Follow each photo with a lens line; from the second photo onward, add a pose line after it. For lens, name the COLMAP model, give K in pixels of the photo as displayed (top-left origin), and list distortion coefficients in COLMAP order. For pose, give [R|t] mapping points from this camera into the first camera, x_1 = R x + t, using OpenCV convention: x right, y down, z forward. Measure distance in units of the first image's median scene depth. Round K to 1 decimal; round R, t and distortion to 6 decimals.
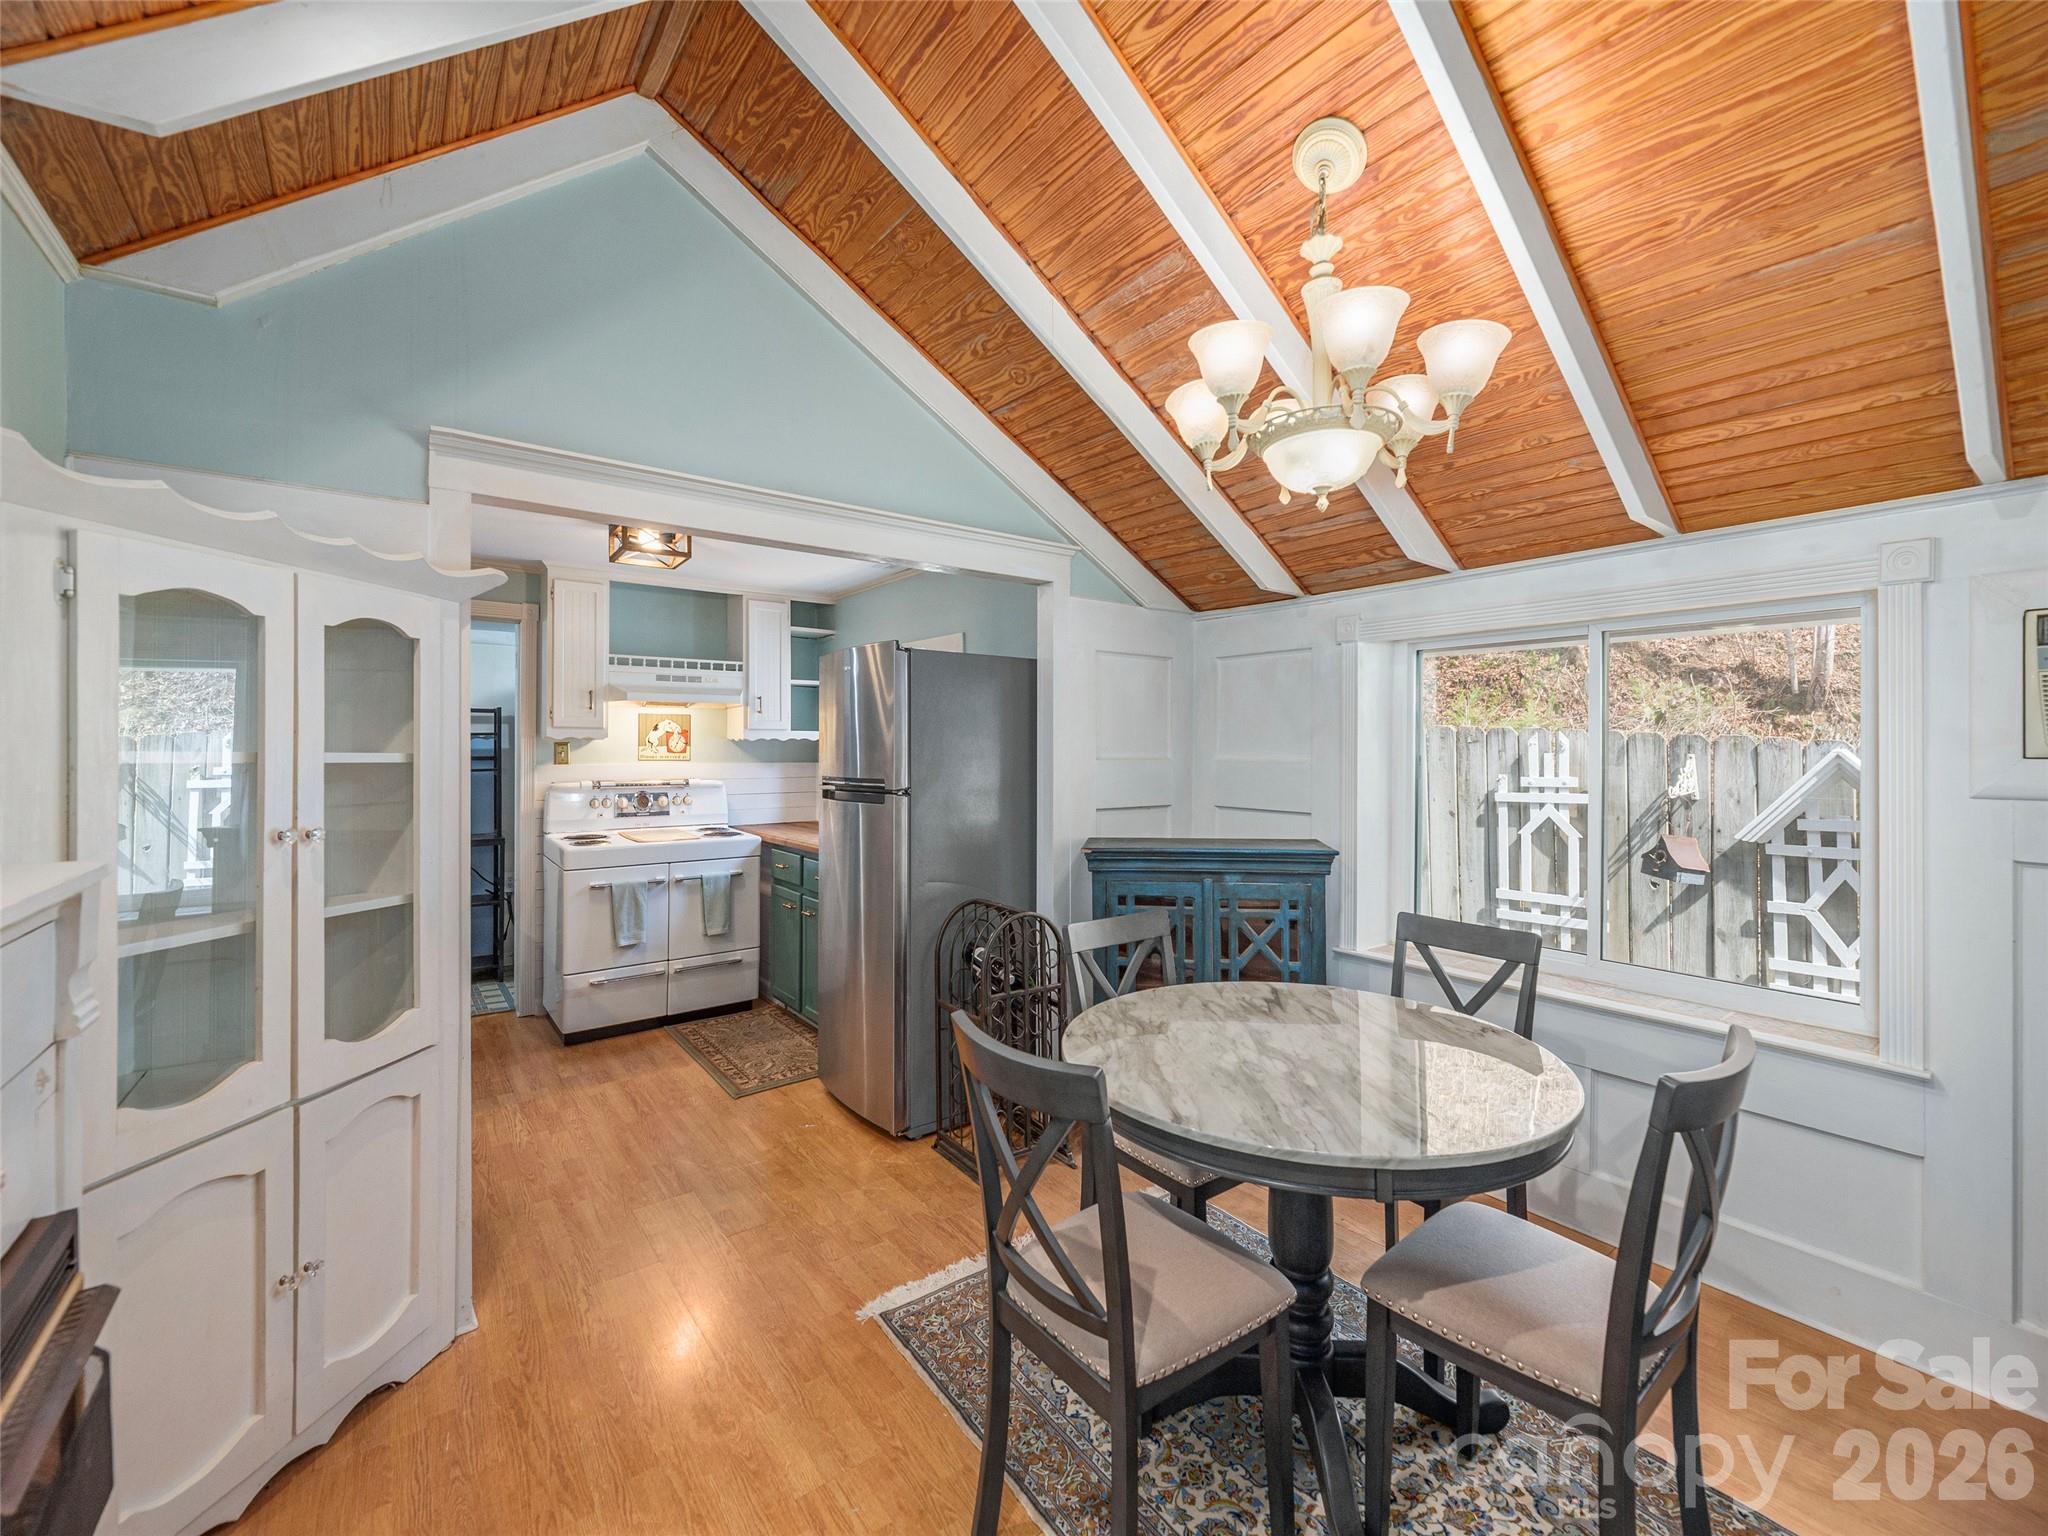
lens RADIAL K [[848.1, 0, 1019.3], [0, 848.1, 750.3], [0, 0, 1]] dist [-0.001082, -0.000131]
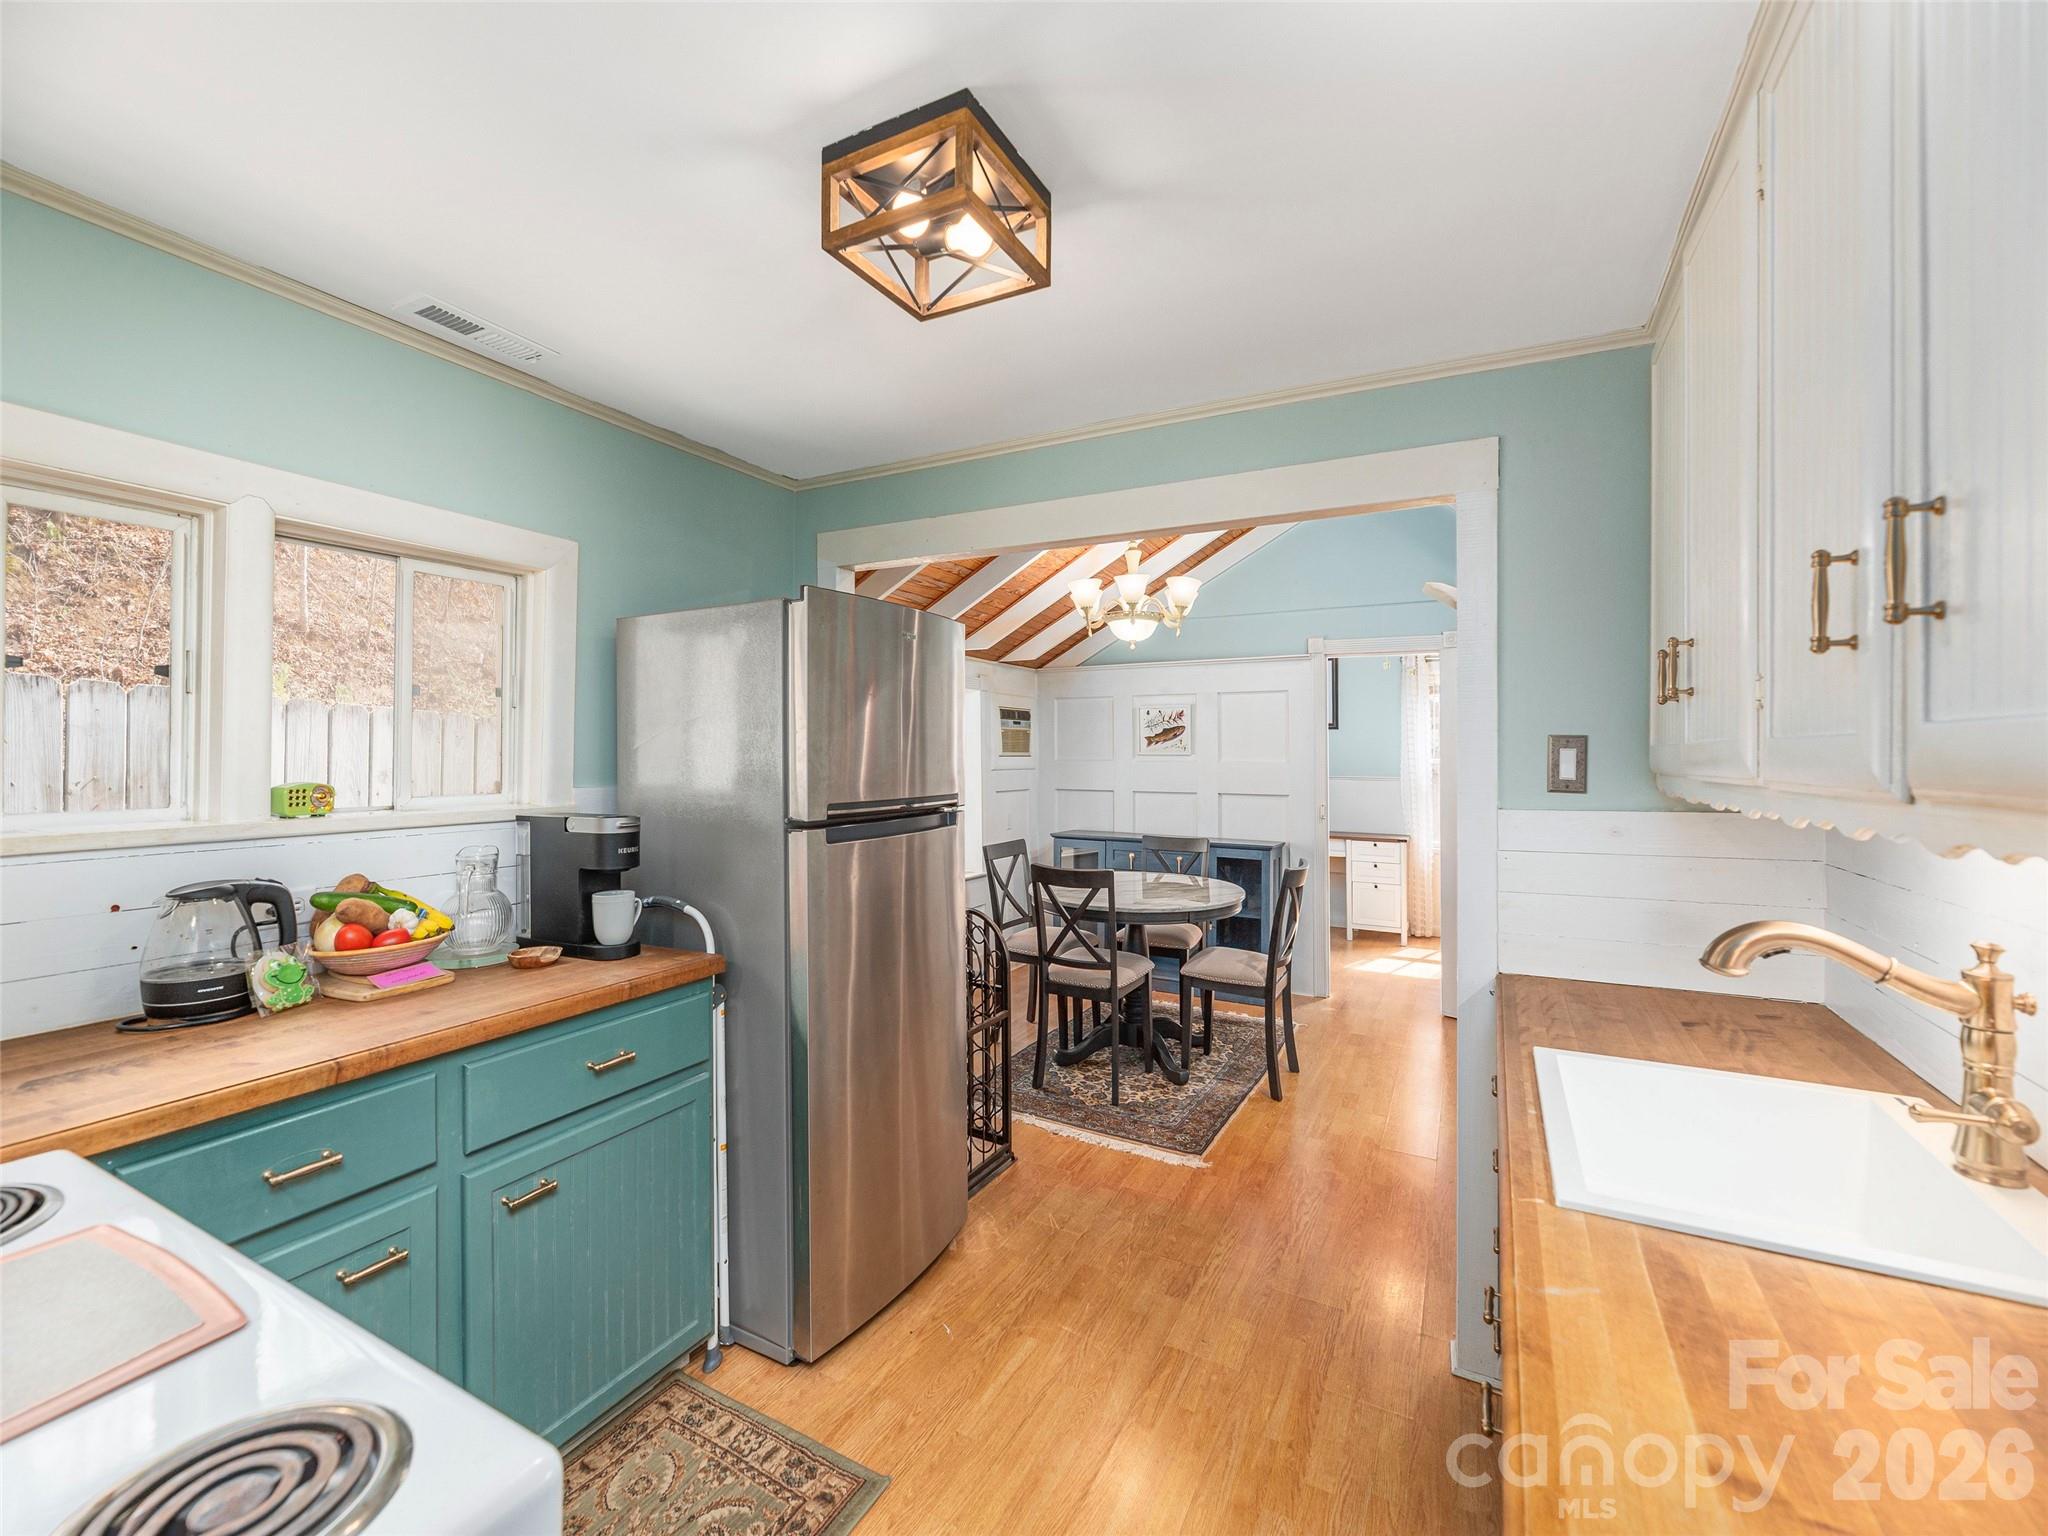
lens RADIAL K [[848.1, 0, 1014.8], [0, 848.1, 729.9], [0, 0, 1]] dist [-0.001082, -0.000131]
pose [[-0.415893, 0.021180, 0.909167, -0.626604], [-0.004388, 0.999670, -0.025295, -0.004408], [-0.909403, -0.014509, -0.415663, 0.879365]]
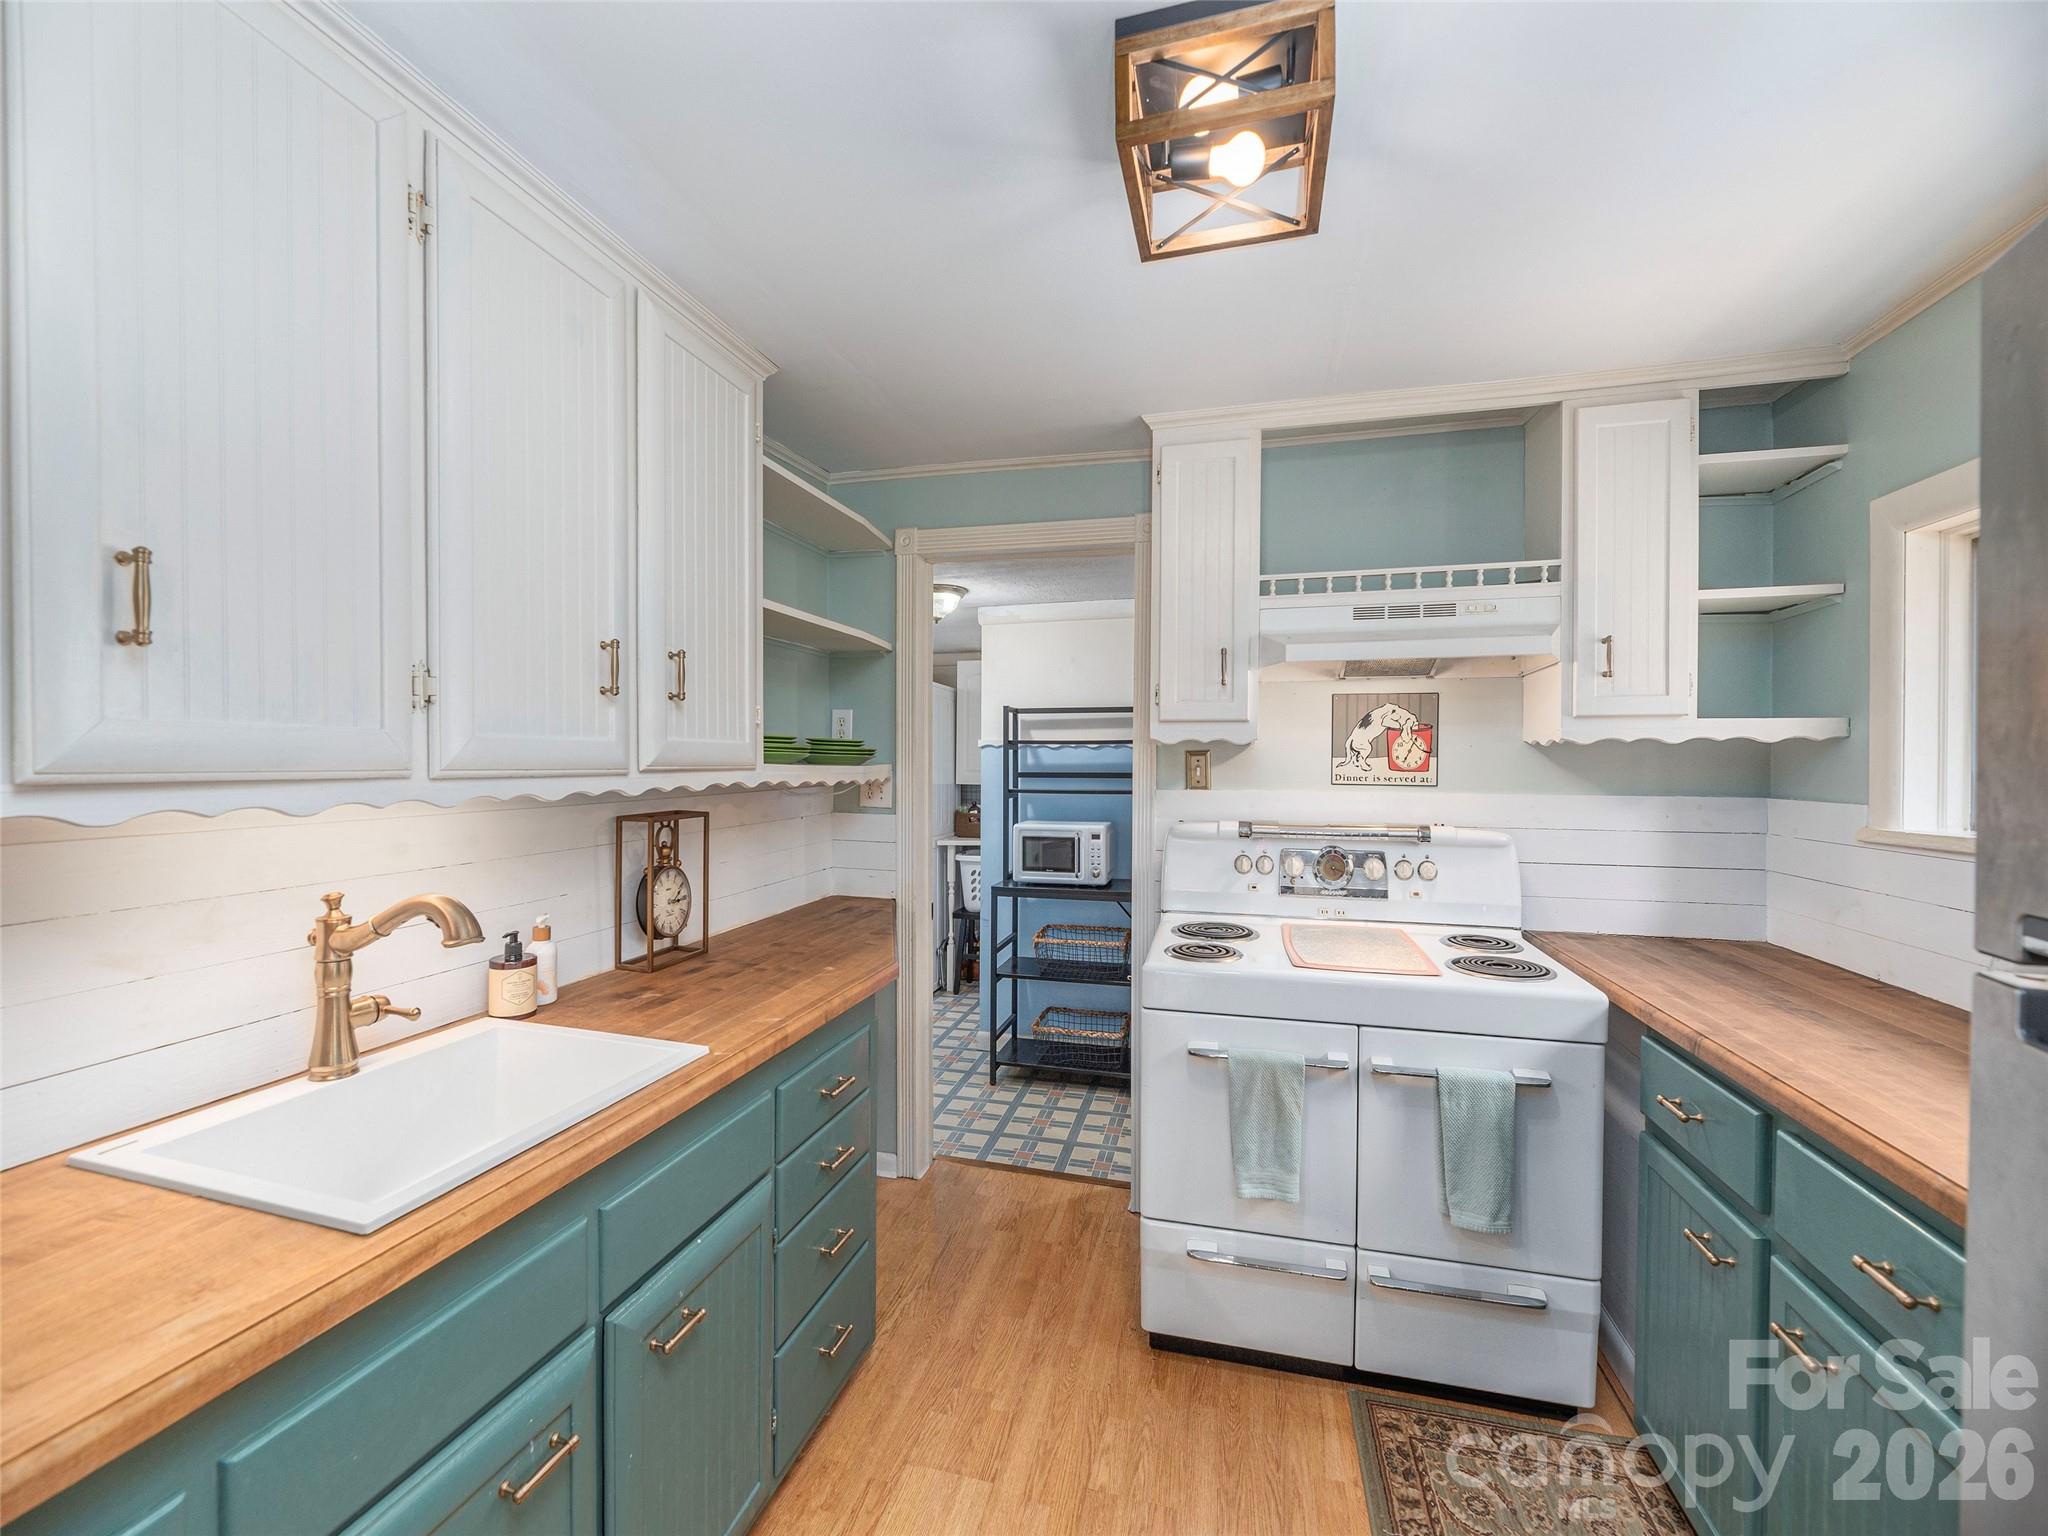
lens RADIAL K [[848.1, 0, 1007.2], [0, 848.1, 769.3], [0, 0, 1]] dist [-0.001082, -0.000131]
pose [[0.614133, 0.006962, -0.789172, -0.171880], [-0.004315, 0.999976, 0.005464, 0.000547], [0.789191, 0.000050, 0.614148, 0.557259]]
